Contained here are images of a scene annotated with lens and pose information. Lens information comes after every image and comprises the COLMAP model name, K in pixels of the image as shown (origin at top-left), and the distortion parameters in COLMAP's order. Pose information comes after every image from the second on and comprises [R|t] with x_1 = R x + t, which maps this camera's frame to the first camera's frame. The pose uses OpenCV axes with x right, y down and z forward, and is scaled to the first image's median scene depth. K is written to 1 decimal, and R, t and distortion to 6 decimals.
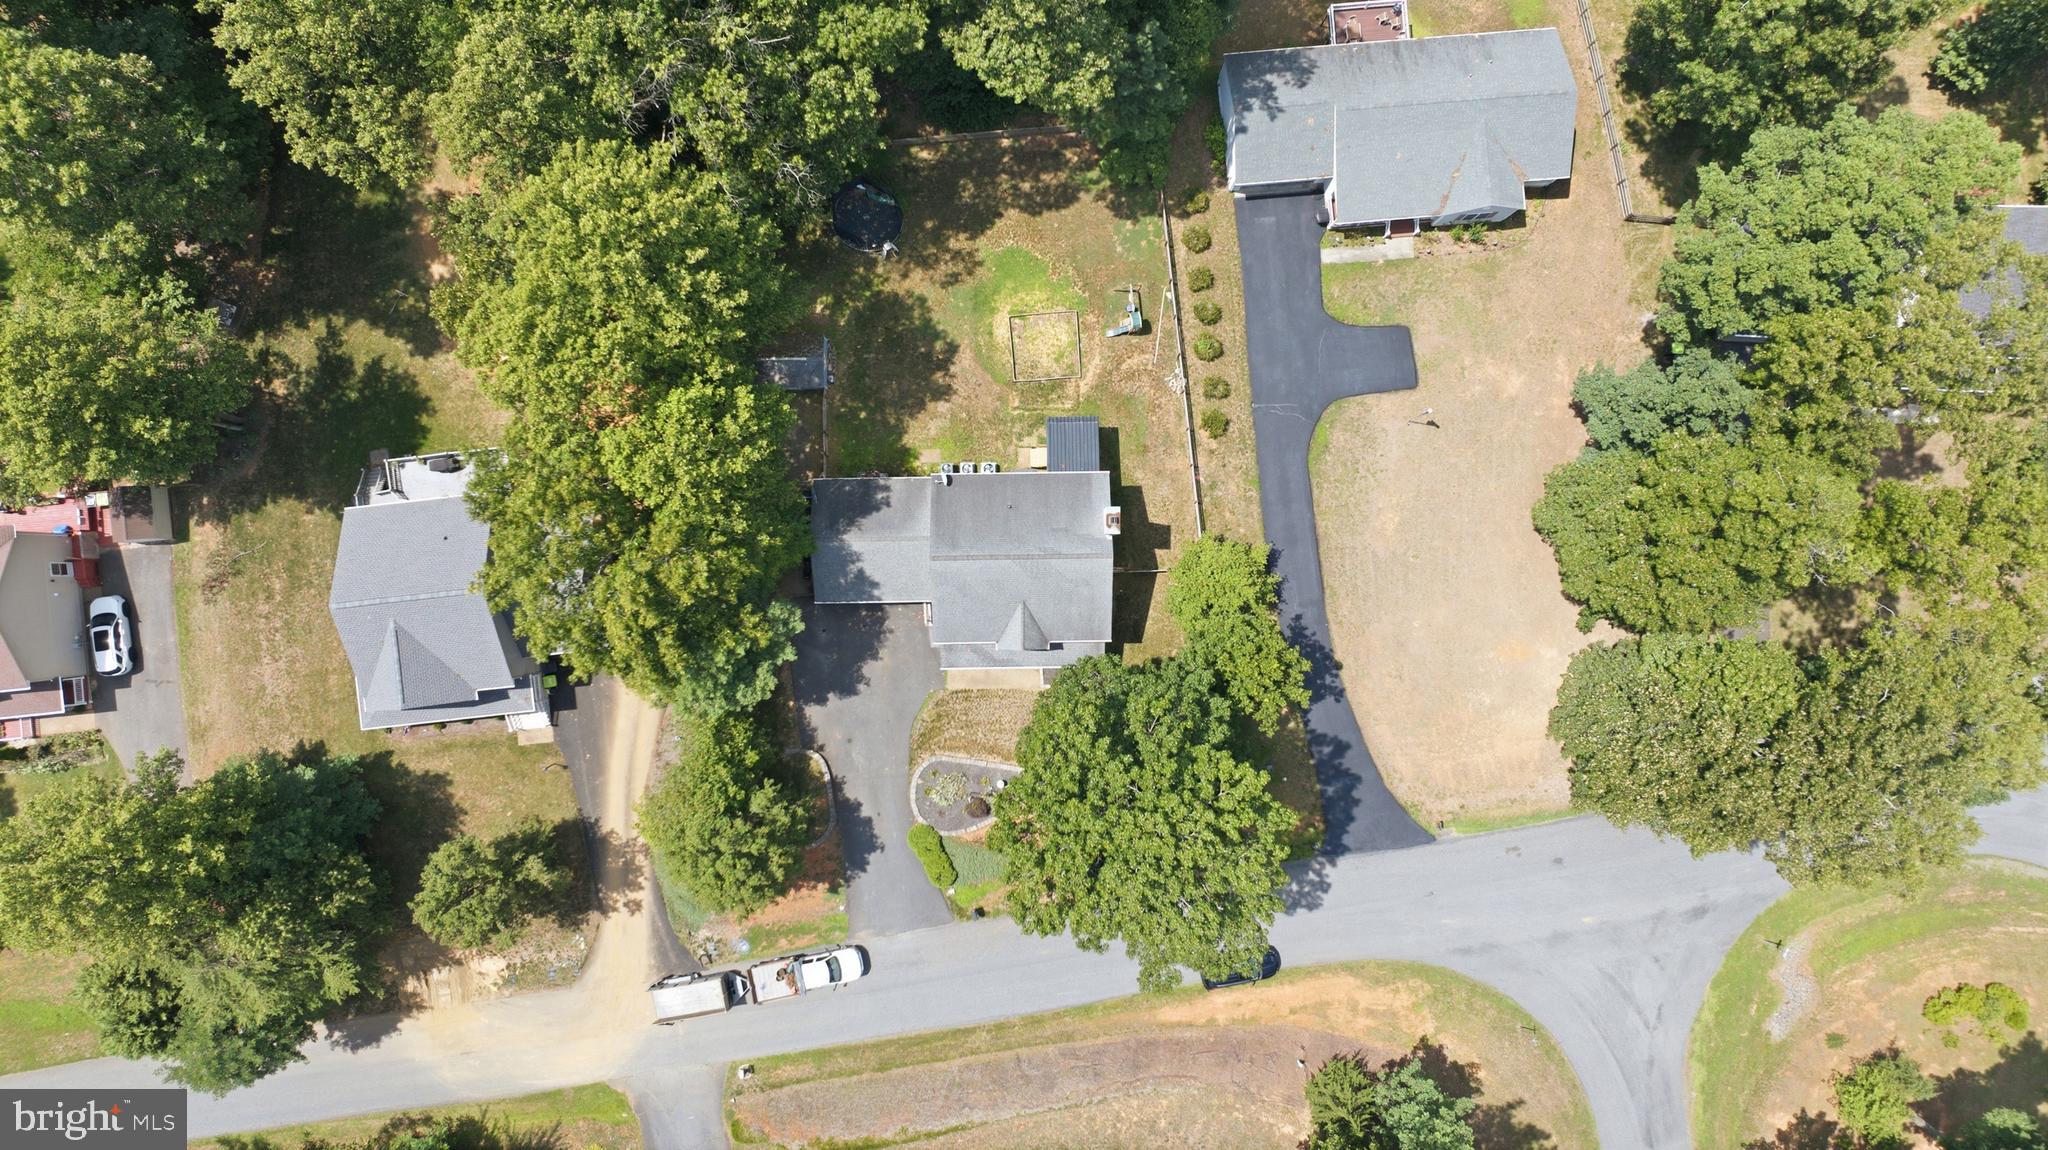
lens RADIAL K [[1450.4, 0, 1036.6], [0, 1450.4, 572.0], [0, 0, 1]] dist [-0.022754, 0.002587]
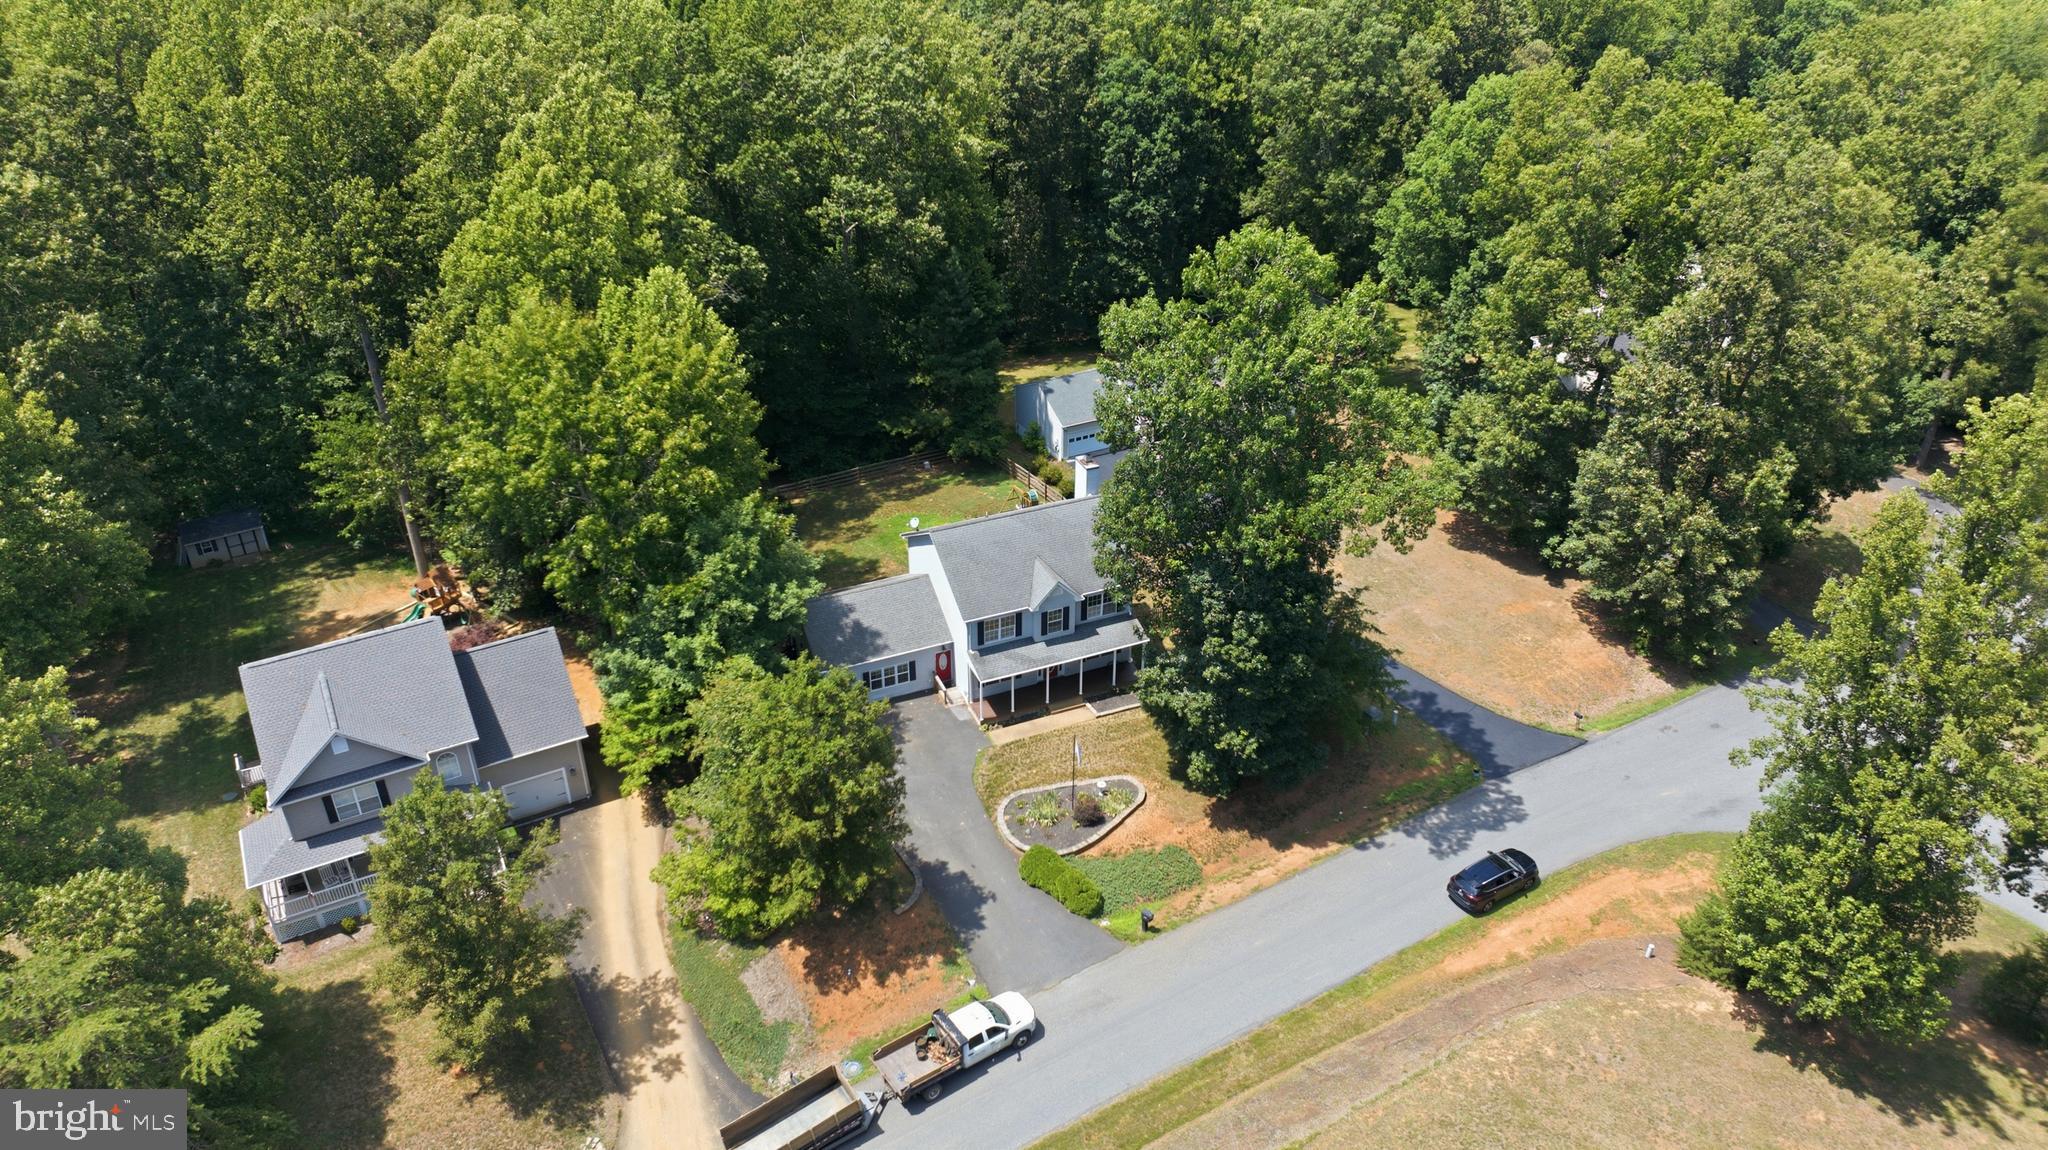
lens RADIAL K [[1450.4, 0, 1025.3], [0, 1450.4, 563.7], [0, 0, 1]] dist [-0.022754, 0.002587]
pose [[0.920852, -0.207970, 0.329818, -0.294828], [0.389898, 0.483873, -0.783484, 0.682344], [0.003351, 0.850068, 0.526662, 0.462890]]
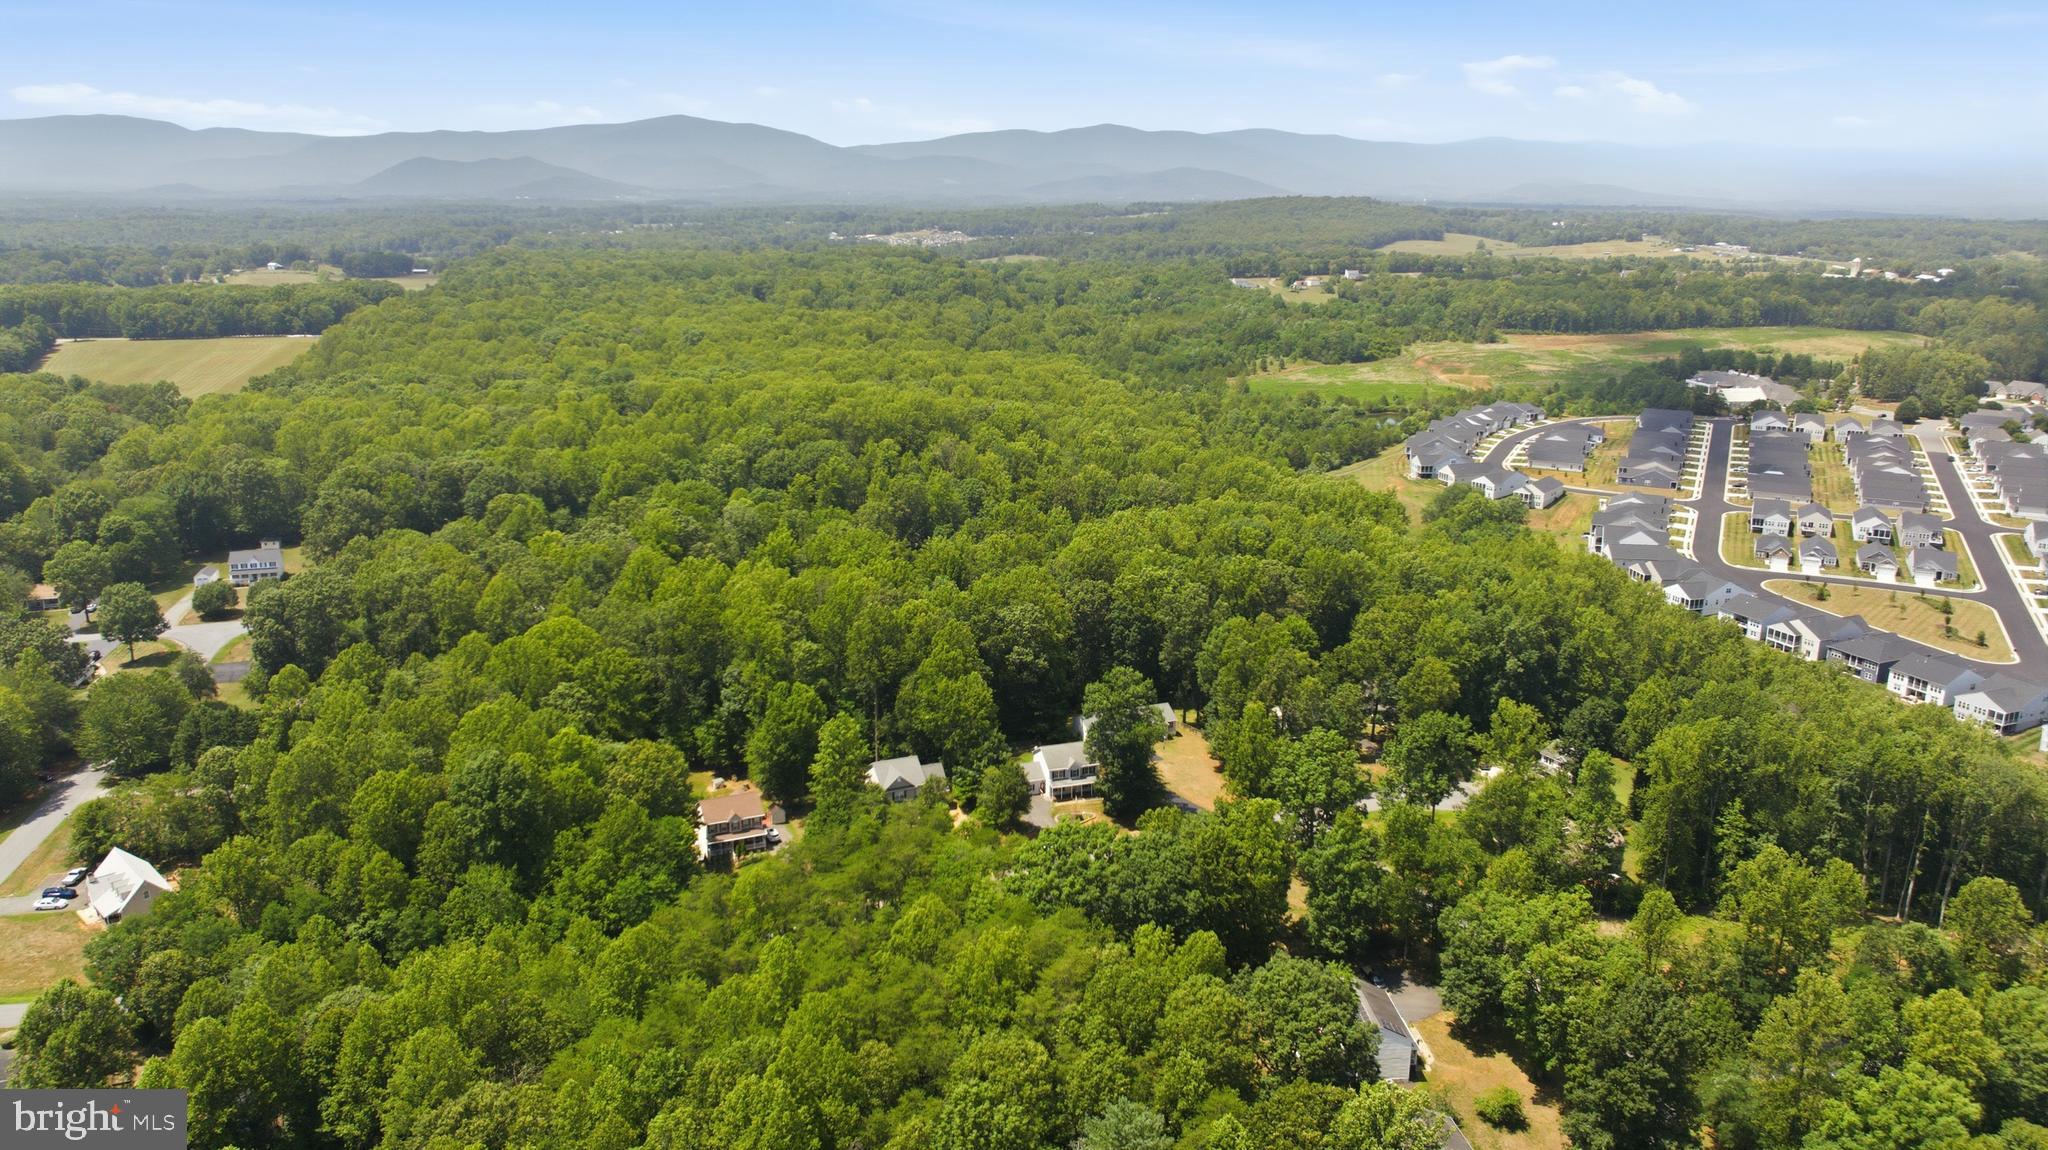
lens RADIAL K [[1450.4, 0, 1029.5], [0, 1450.4, 580.7], [0, 0, 1]] dist [-0.022754, 0.002587]
pose [[0.949894, -0.084444, 0.300951, -0.957336], [0.312568, 0.262231, -0.912982, 2.628024], [-0.001823, 0.961303, 0.275486, -0.264919]]
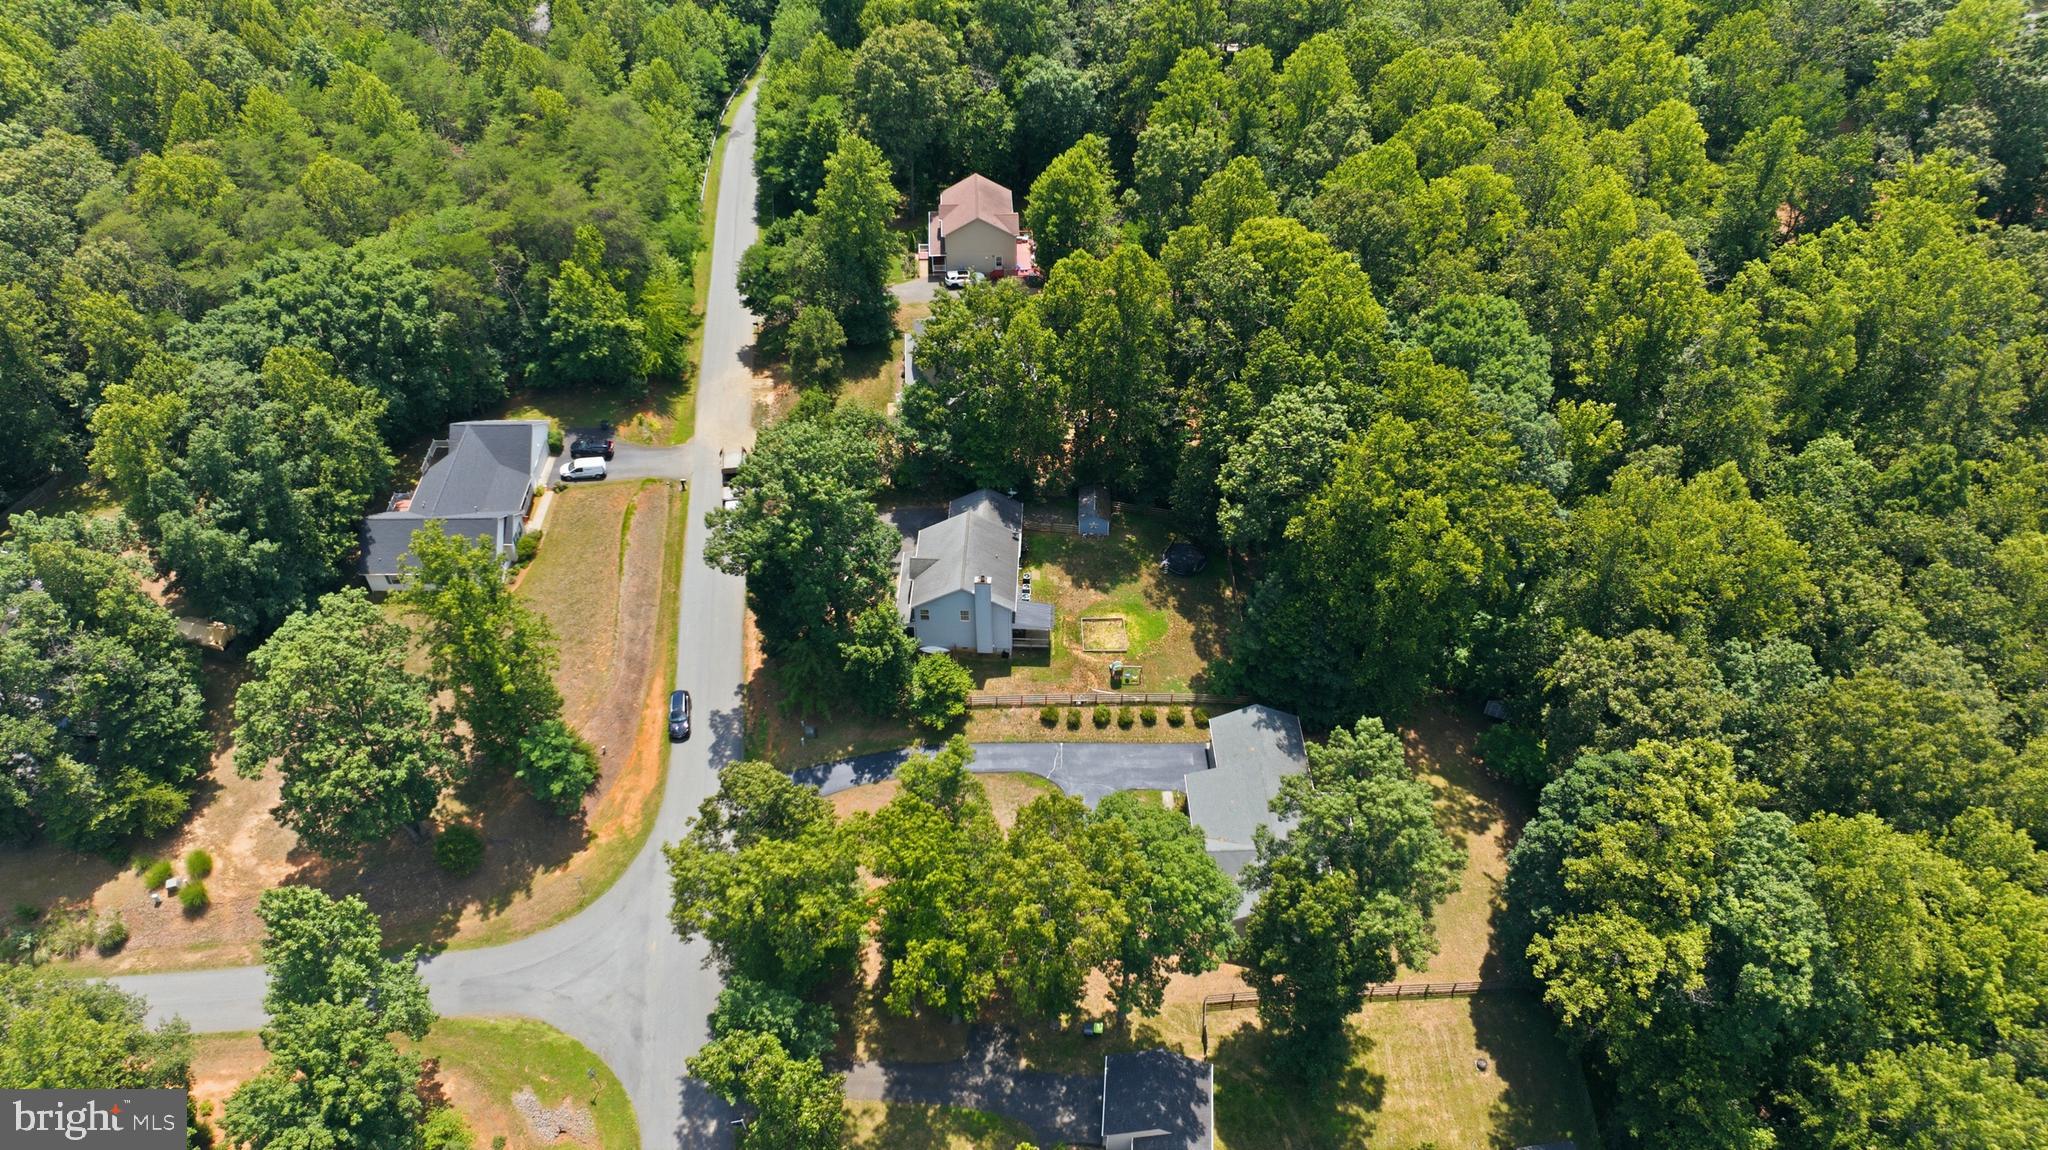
lens RADIAL K [[1450.4, 0, 1021.5], [0, 1450.4, 562.2], [0, 0, 1]] dist [-0.022754, 0.002587]
pose [[-0.050016, 0.699396, -0.712983, 1.056724], [-0.998711, -0.028831, 0.041779, -0.128815], [0.008664, 0.714153, 0.699936, -0.138308]]
